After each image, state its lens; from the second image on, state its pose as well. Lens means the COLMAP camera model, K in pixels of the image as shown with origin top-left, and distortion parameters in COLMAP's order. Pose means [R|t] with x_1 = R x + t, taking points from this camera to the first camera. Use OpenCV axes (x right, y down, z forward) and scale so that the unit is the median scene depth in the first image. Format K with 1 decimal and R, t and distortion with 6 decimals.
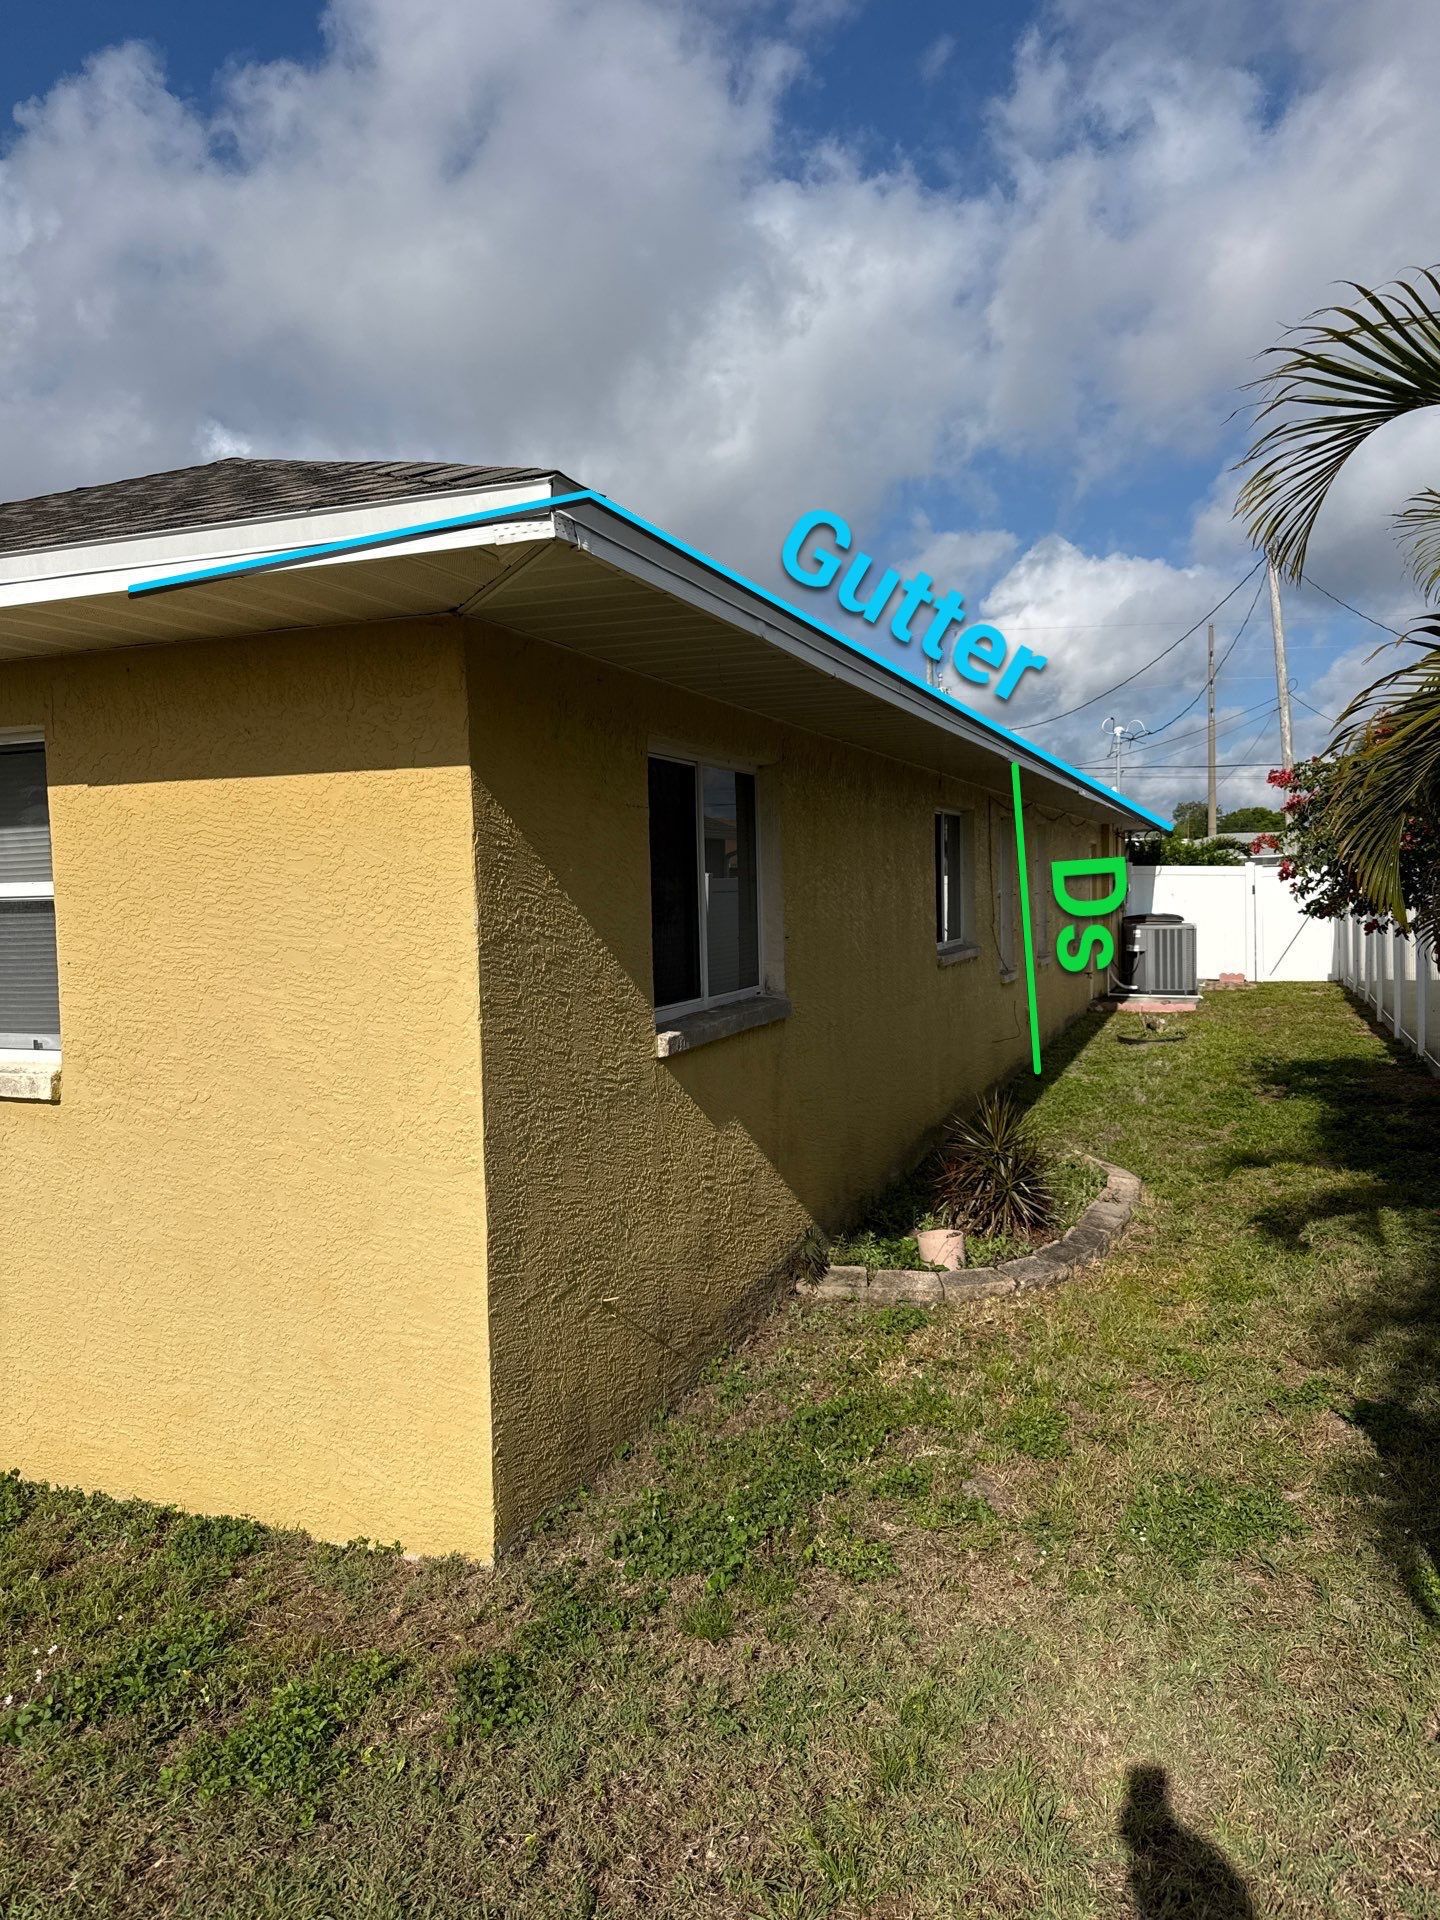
lens RADIAL K [[1427.9, 0, 720.0], [0, 1427.9, 960.0], [0, 0, 1]] dist [0.192339, -0.406458]
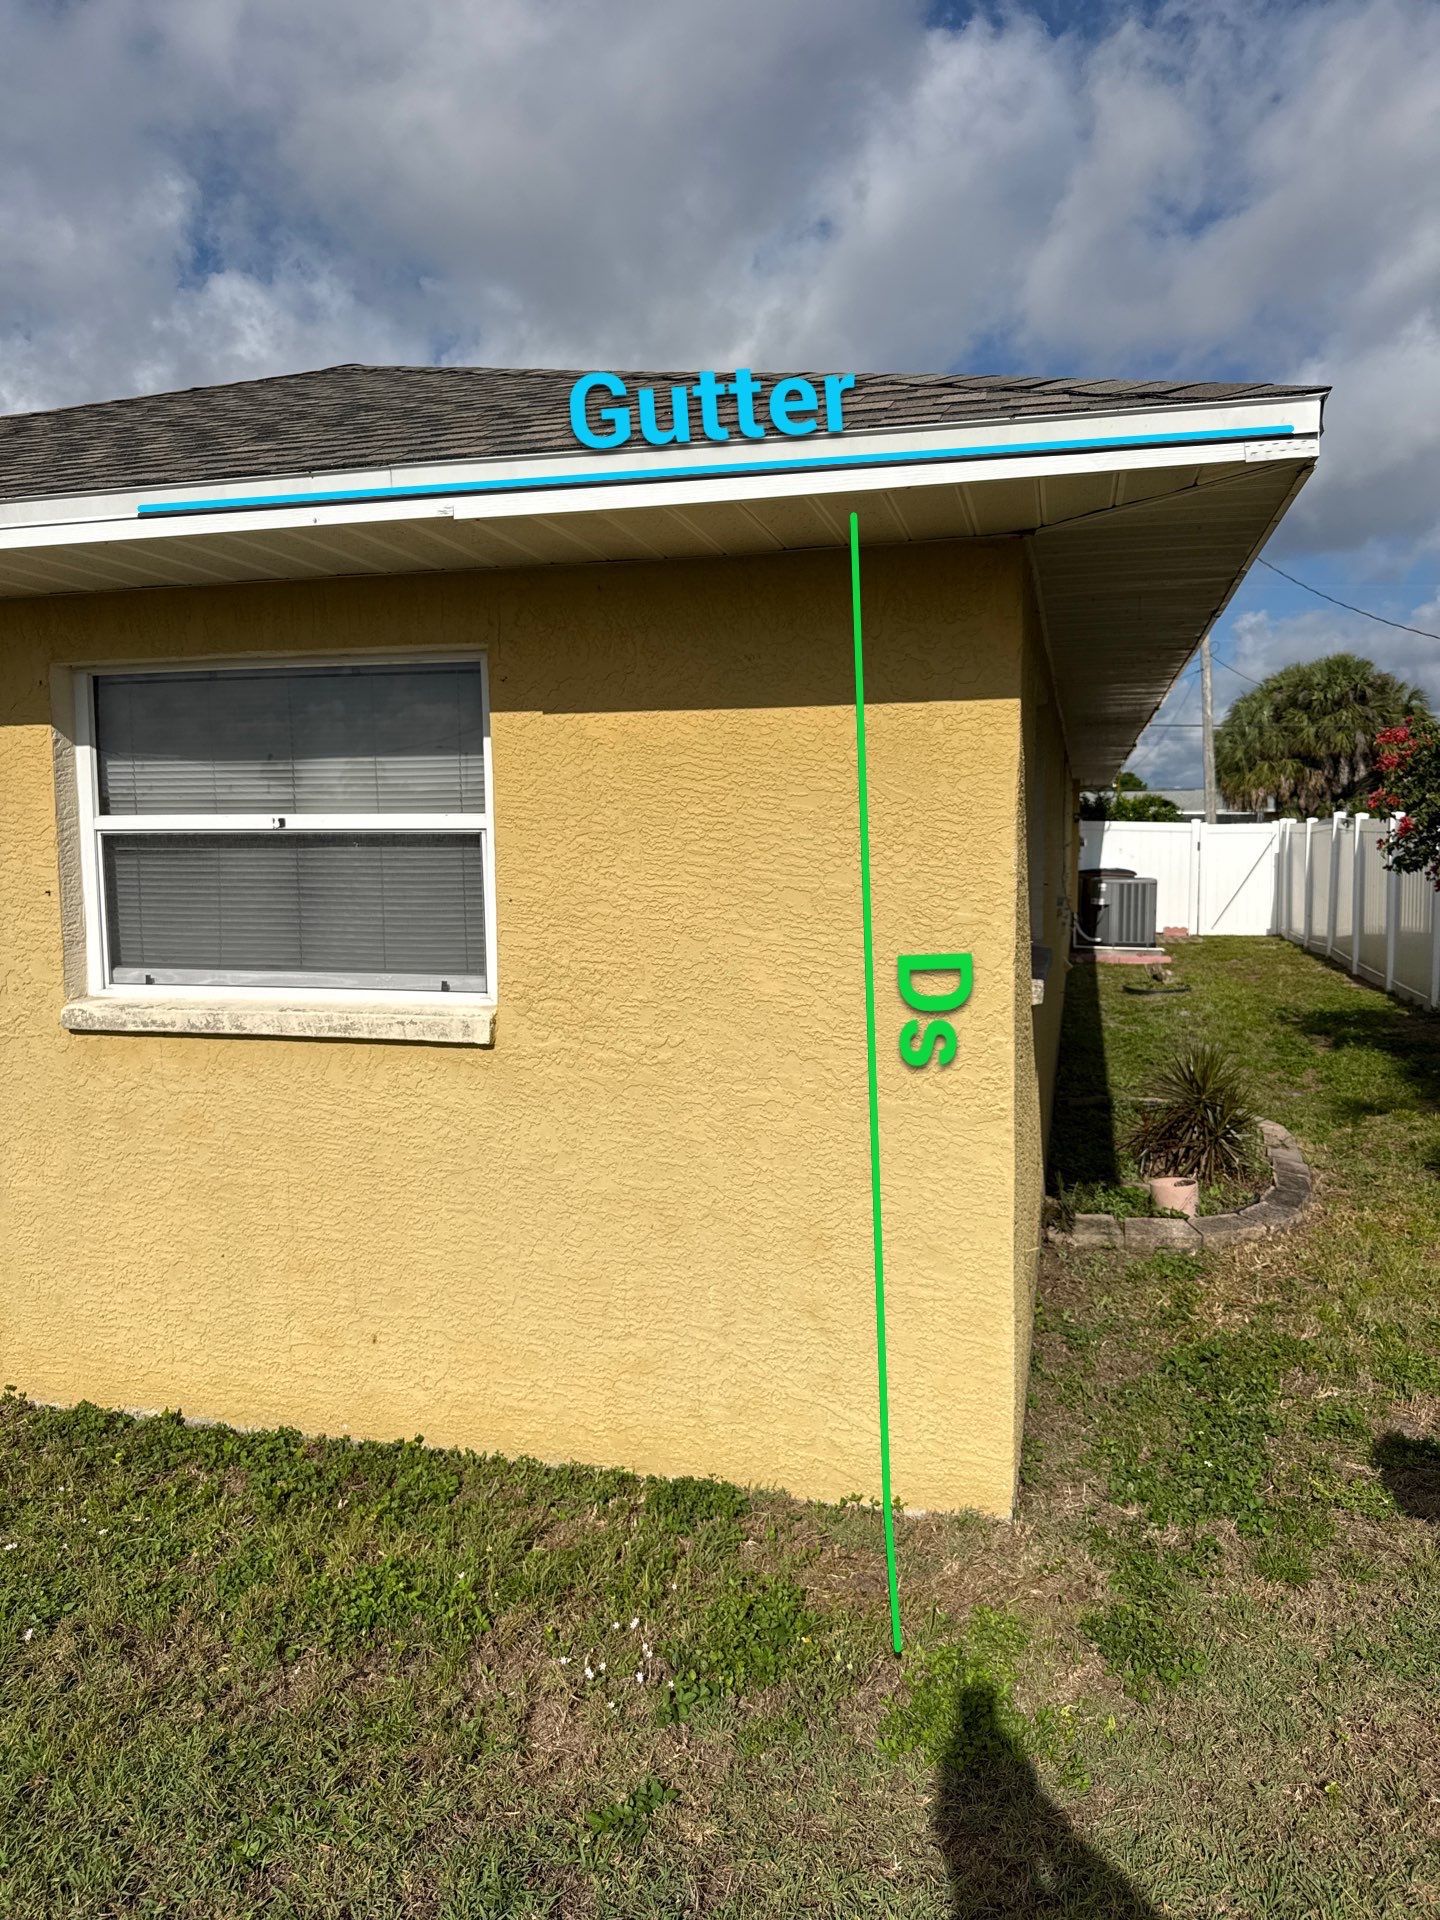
lens RADIAL K [[1427.9, 0, 720.0], [0, 1427.9, 960.0], [0, 0, 1]] dist [0.192339, -0.406458]
pose [[0.992941, 0.007768, 0.118355, -0.425604], [-0.011840, 0.999360, 0.033744, 0.007830], [-0.118018, -0.034907, 0.992398, 0.057312]]
